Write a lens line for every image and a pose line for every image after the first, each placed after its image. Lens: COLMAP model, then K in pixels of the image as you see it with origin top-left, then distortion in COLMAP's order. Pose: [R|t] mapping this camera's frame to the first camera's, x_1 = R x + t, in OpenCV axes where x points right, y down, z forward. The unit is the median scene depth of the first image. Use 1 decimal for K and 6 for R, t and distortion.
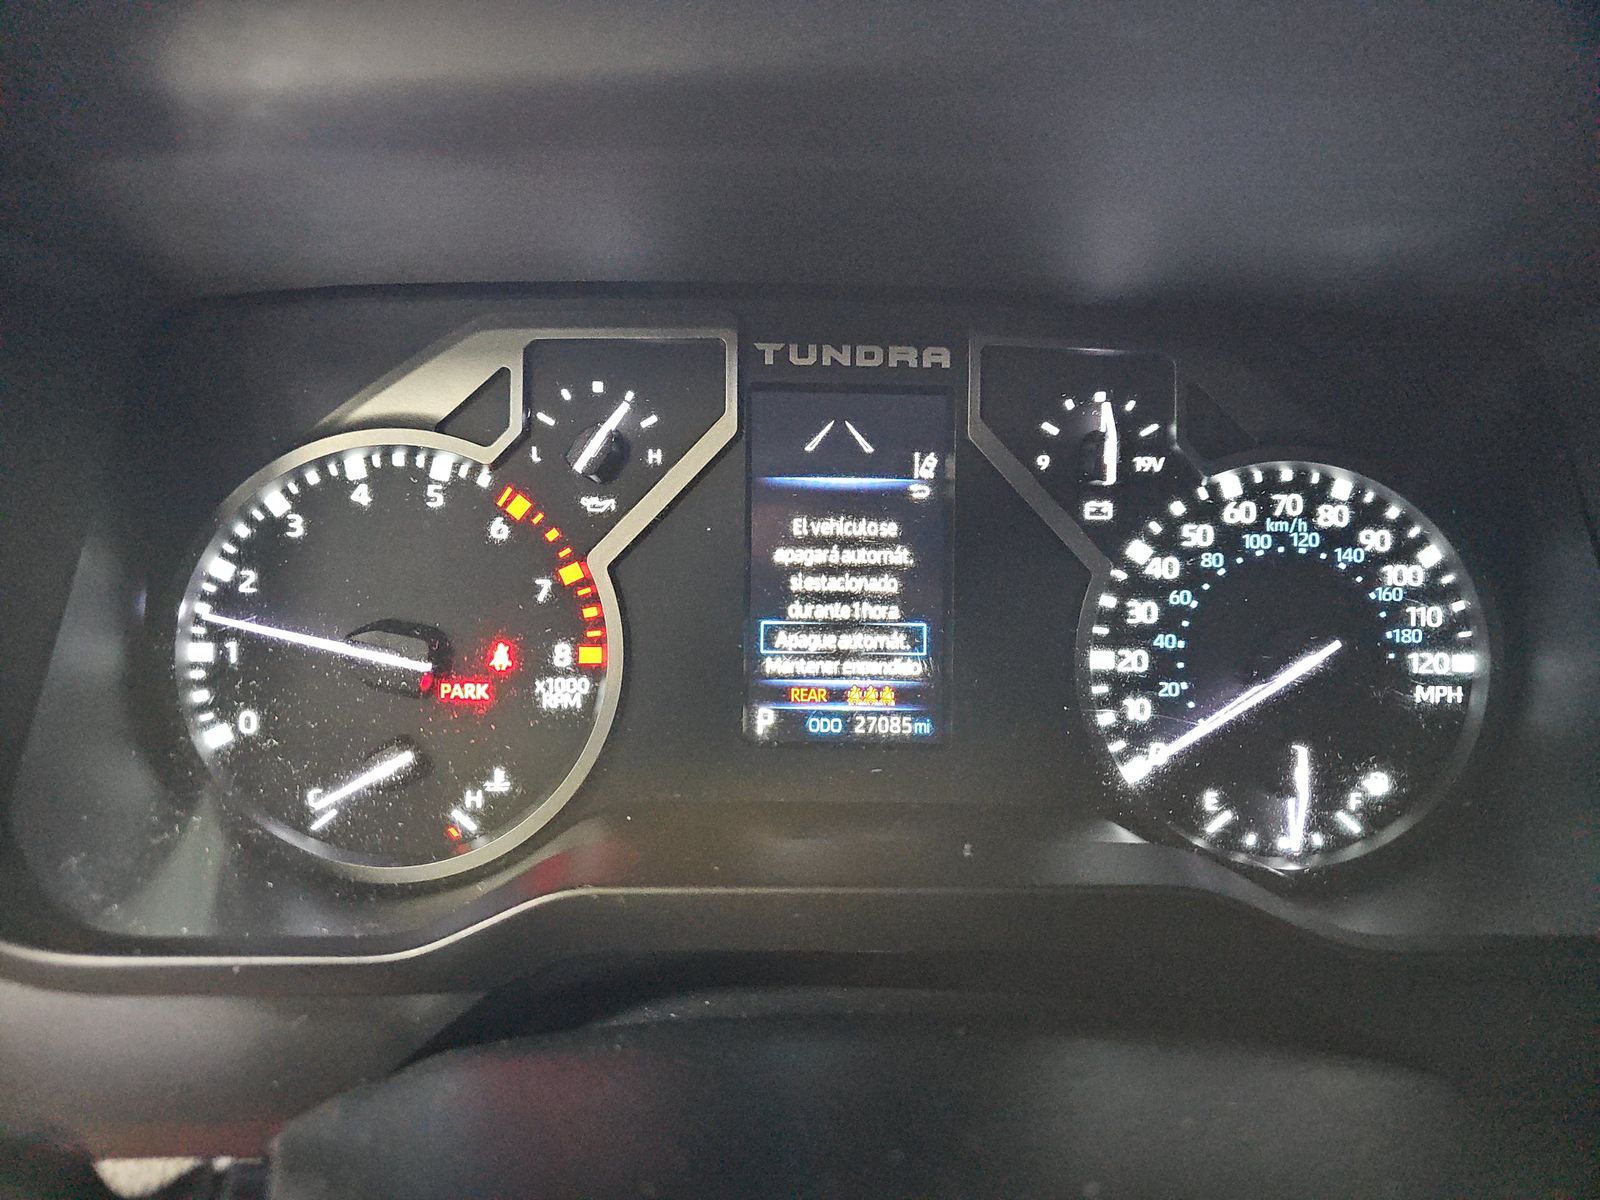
lens RADIAL K [[1075.2, 0, 800.0], [0, 1075.2, 600.0], [0, 0, 1]] dist [-0.000659, -0.000082]
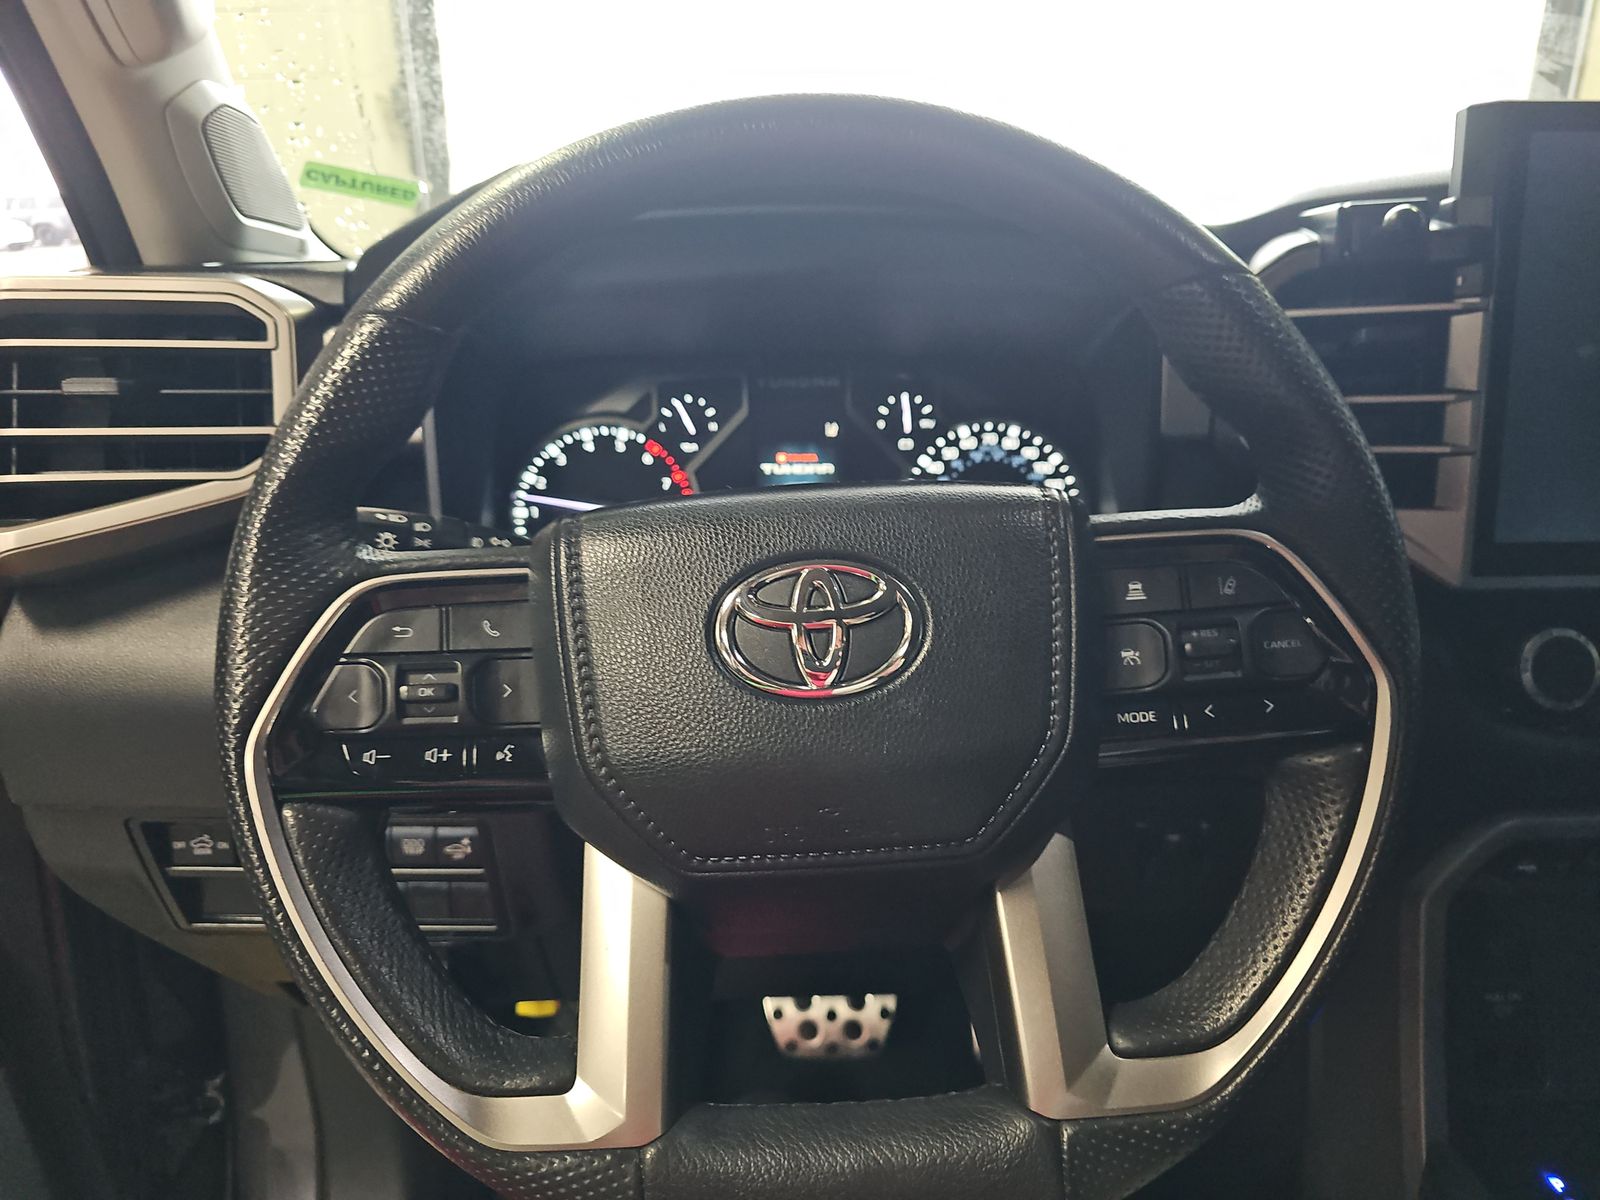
lens RADIAL K [[1075.2, 0, 800.0], [0, 1075.2, 600.0], [0, 0, 1]] dist [-0.000659, -0.000082]
pose [[0.999855, -0.016821, 0.002585, 0.039870], [0.015802, 0.973994, 0.226022, -0.281725], [-0.006320, -0.225949, 0.974119, -1.311144]]
